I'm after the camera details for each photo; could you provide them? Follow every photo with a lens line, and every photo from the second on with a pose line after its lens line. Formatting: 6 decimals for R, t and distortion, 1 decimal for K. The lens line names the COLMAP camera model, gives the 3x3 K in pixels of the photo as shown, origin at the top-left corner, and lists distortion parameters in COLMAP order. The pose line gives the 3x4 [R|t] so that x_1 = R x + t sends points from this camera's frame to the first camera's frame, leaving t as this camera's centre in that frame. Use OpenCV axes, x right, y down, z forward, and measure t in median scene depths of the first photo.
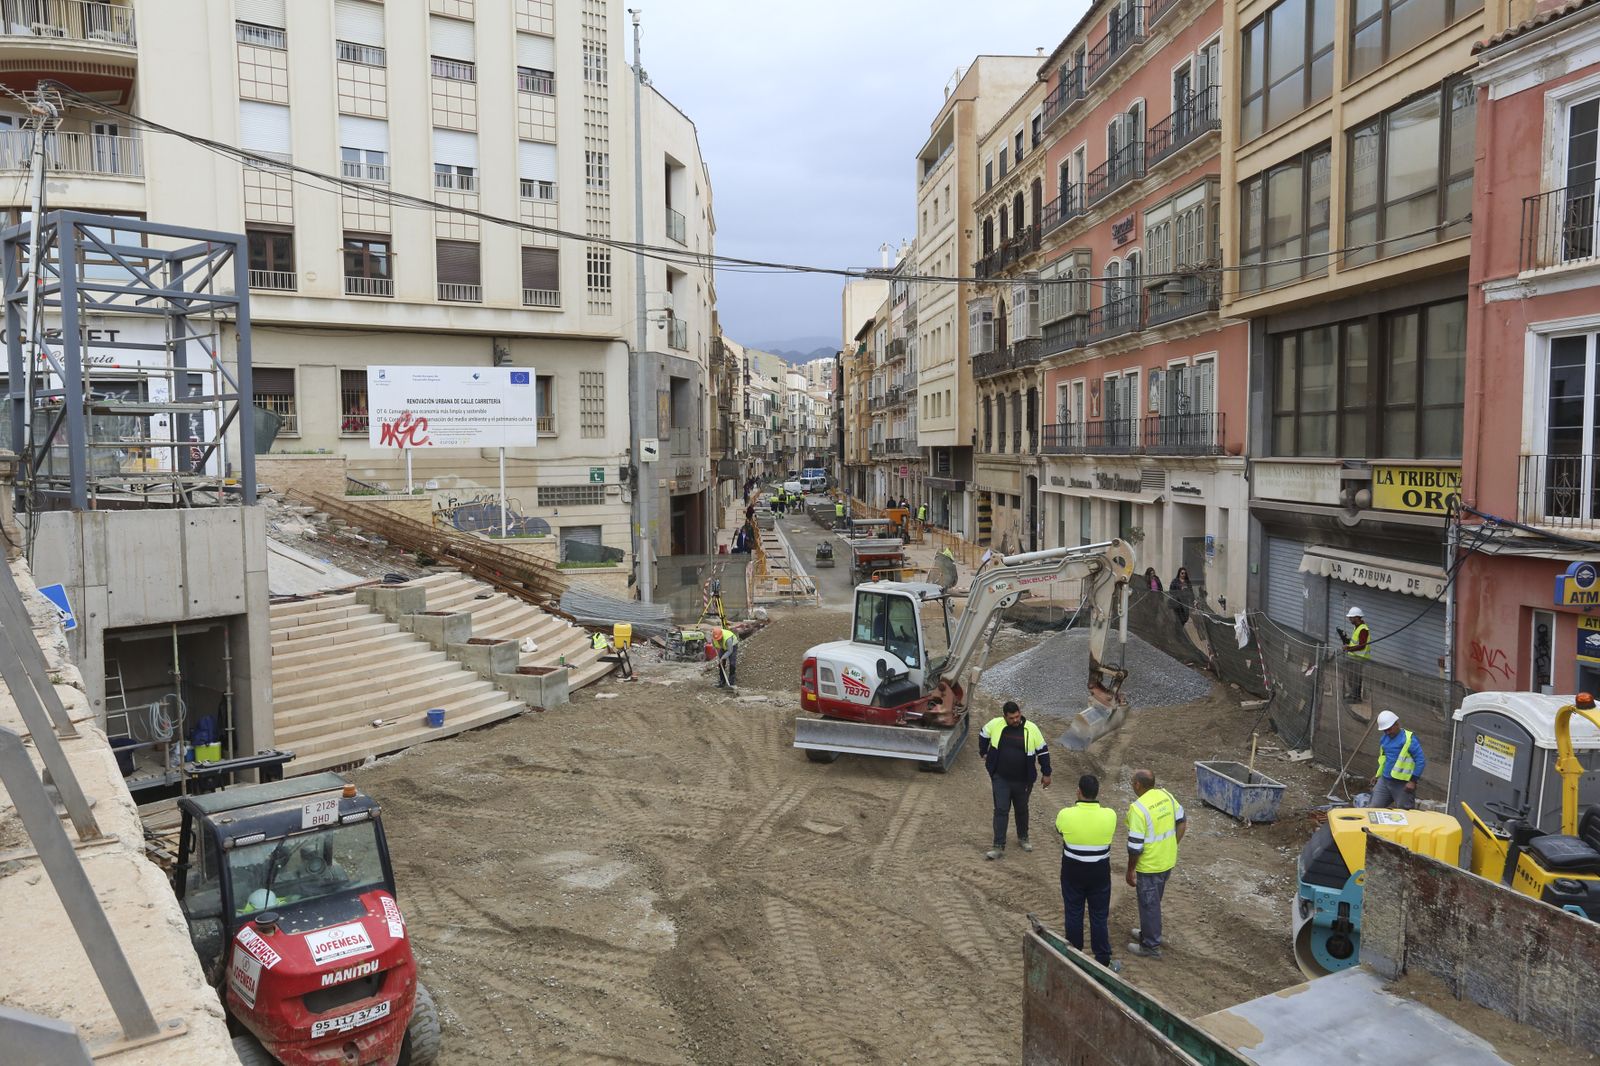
lens RADIAL K [[1292.6, 0, 831.4], [0, 1292.6, 525.7], [0, 0, 1]] dist [-0.021841, 0.083652]
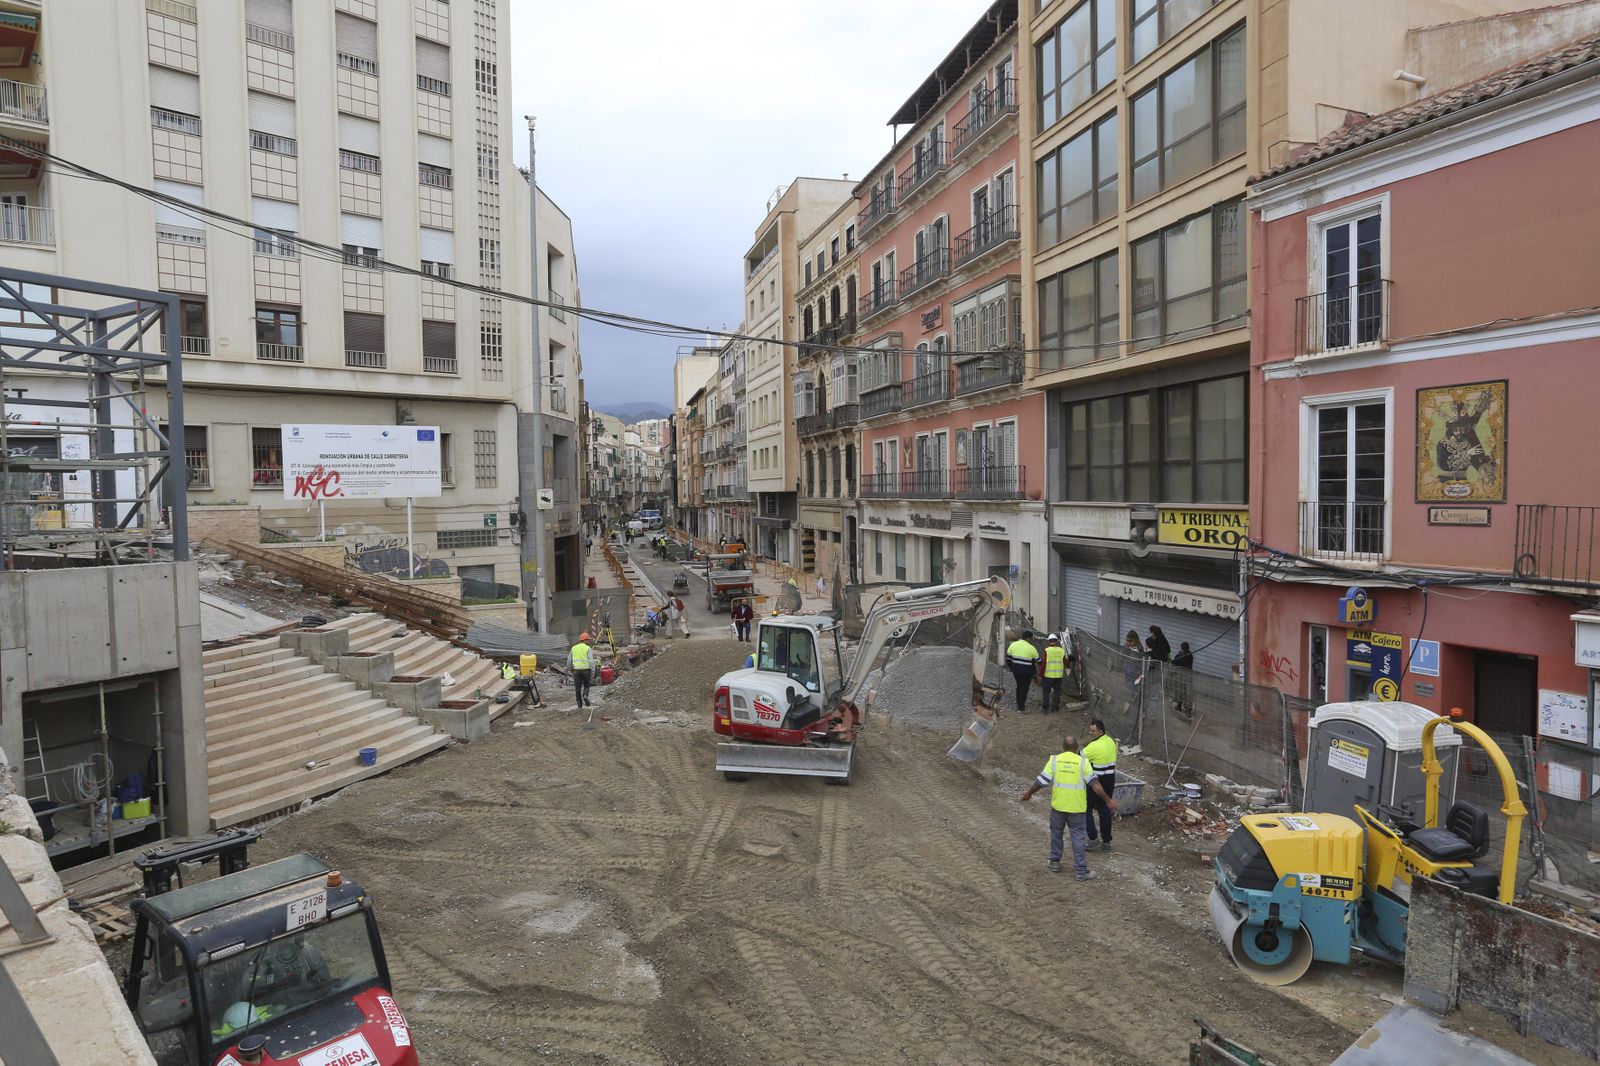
lens RADIAL K [[982.3, 0, 801.6], [0, 982.3, 523.3], [0, 0, 1]] dist [-0.054458, 0.051568]
pose [[0.982767, -0.011913, 0.184466, -0.078226], [0.016438, 0.999600, -0.023021, -0.013637], [-0.184118, 0.025657, 0.982569, 0.113535]]
